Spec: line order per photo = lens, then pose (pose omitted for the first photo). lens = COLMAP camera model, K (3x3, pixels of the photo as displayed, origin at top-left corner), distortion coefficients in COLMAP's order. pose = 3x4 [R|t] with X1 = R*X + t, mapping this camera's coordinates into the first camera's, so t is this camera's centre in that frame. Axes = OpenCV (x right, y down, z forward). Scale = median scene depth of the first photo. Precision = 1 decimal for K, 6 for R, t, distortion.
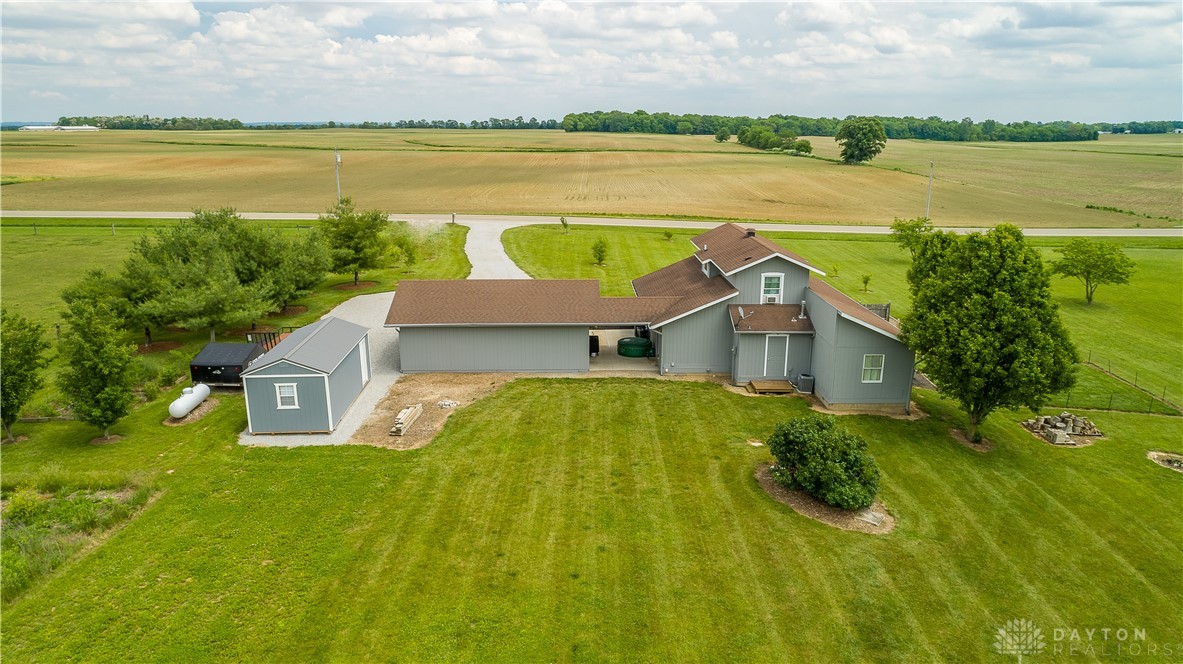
lens RADIAL K [[803.1, 0, 594.1], [0, 803.1, 346.5], [0, 0, 1]] dist [-0.024578, 0.020575]
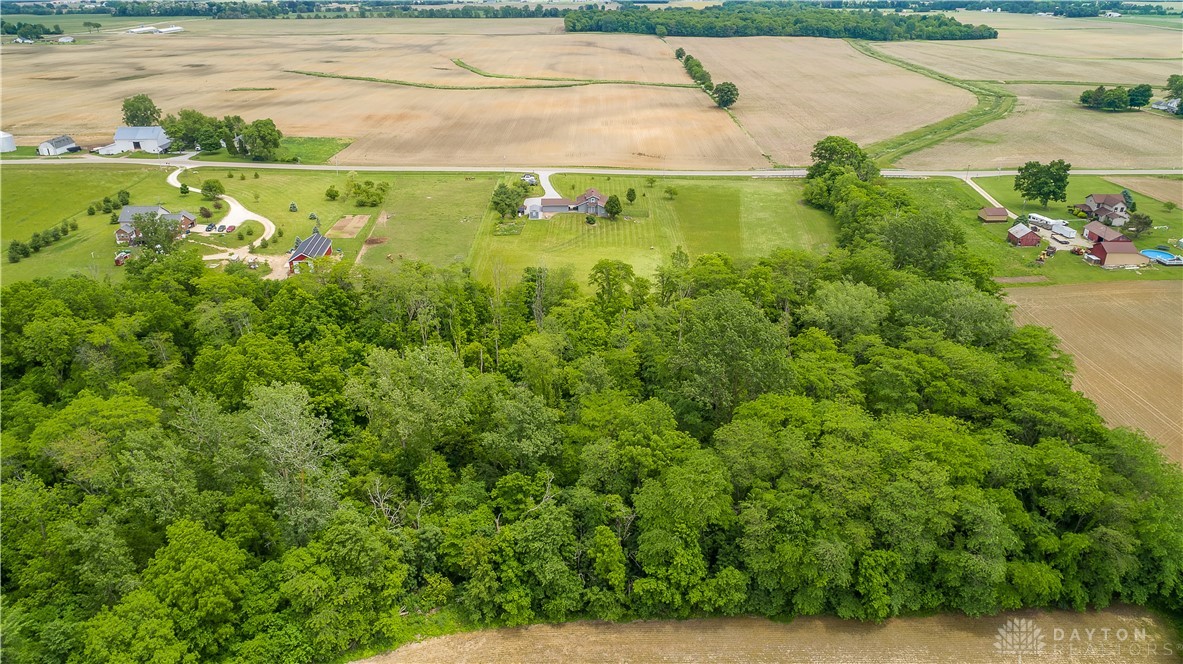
lens RADIAL K [[803.1, 0, 594.1], [0, 803.1, 346.5], [0, 0, 1]] dist [-0.024578, 0.020575]
pose [[0.999994, -0.000348, -0.003525, 0.173197], [0.000944, 0.985349, 0.170546, -0.004083], [0.003414, -0.170548, 0.985343, -4.421344]]
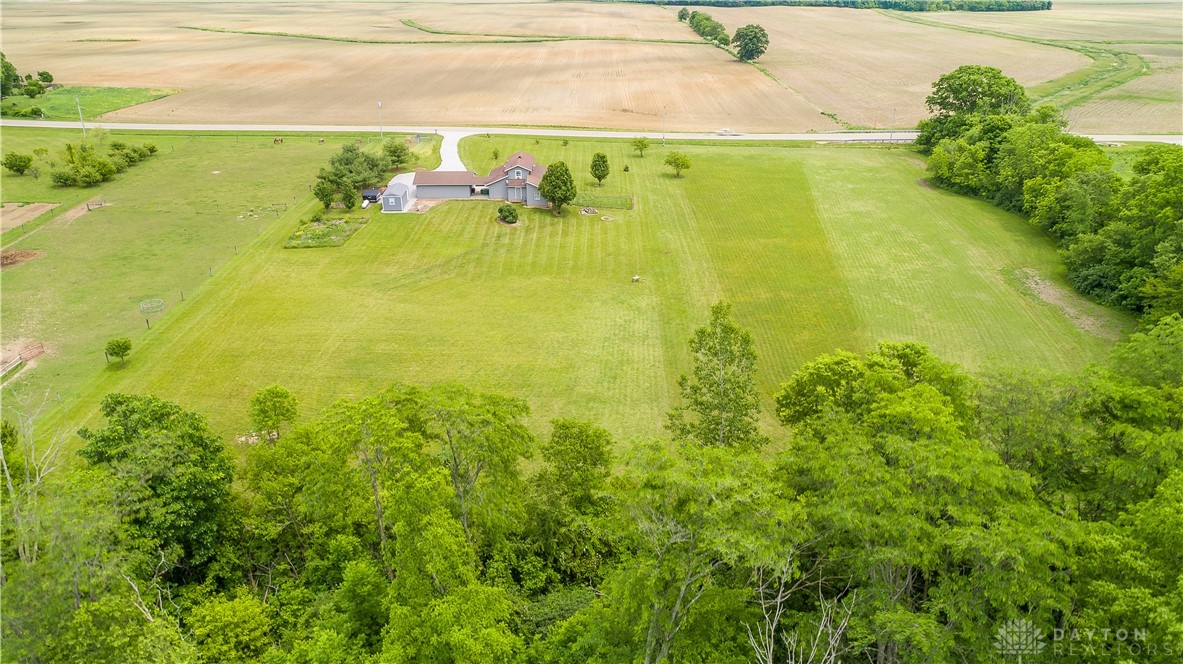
lens RADIAL K [[803.1, 0, 594.1], [0, 803.1, 346.5], [0, 0, 1]] dist [-0.024578, 0.020575]
pose [[0.999996, 0.002197, -0.001884, 0.385267], [-0.001845, 0.985456, 0.169921, 0.052041], [0.002230, -0.169917, 0.985456, -1.827290]]
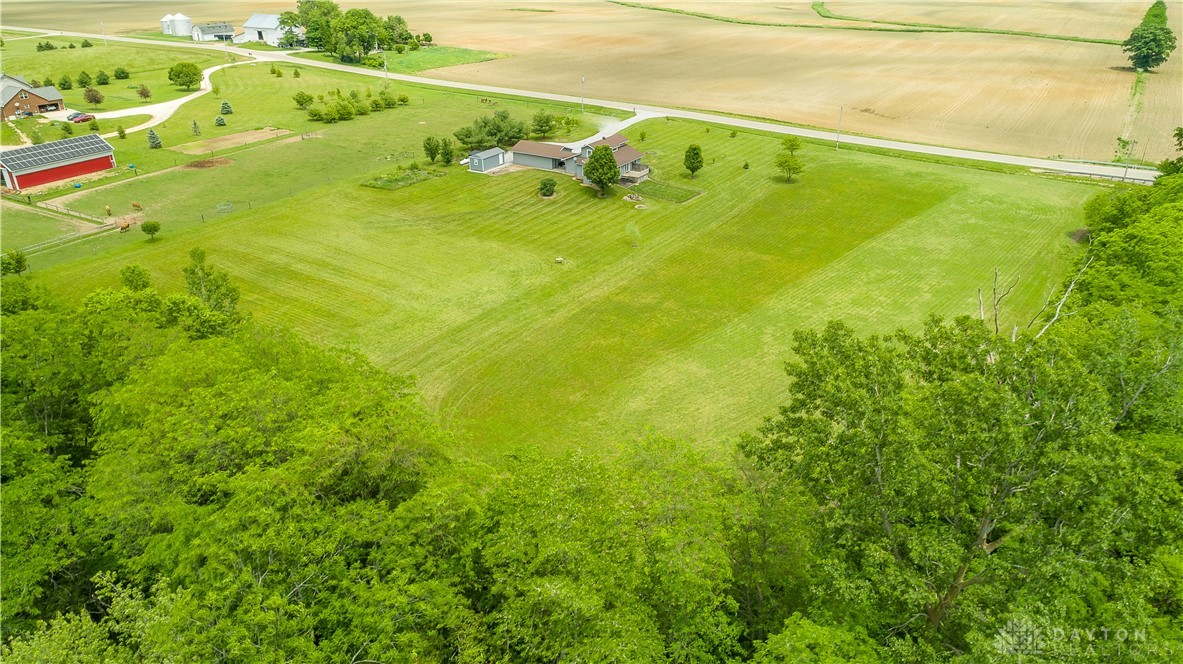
lens RADIAL K [[803.1, 0, 594.1], [0, 803.1, 346.5], [0, 0, 1]] dist [-0.024578, 0.020575]
pose [[0.838734, 0.245292, -0.486165, 1.583317], [-0.147295, 0.961713, 0.231112, -0.052694], [0.524241, -0.122232, 0.842752, -1.594246]]
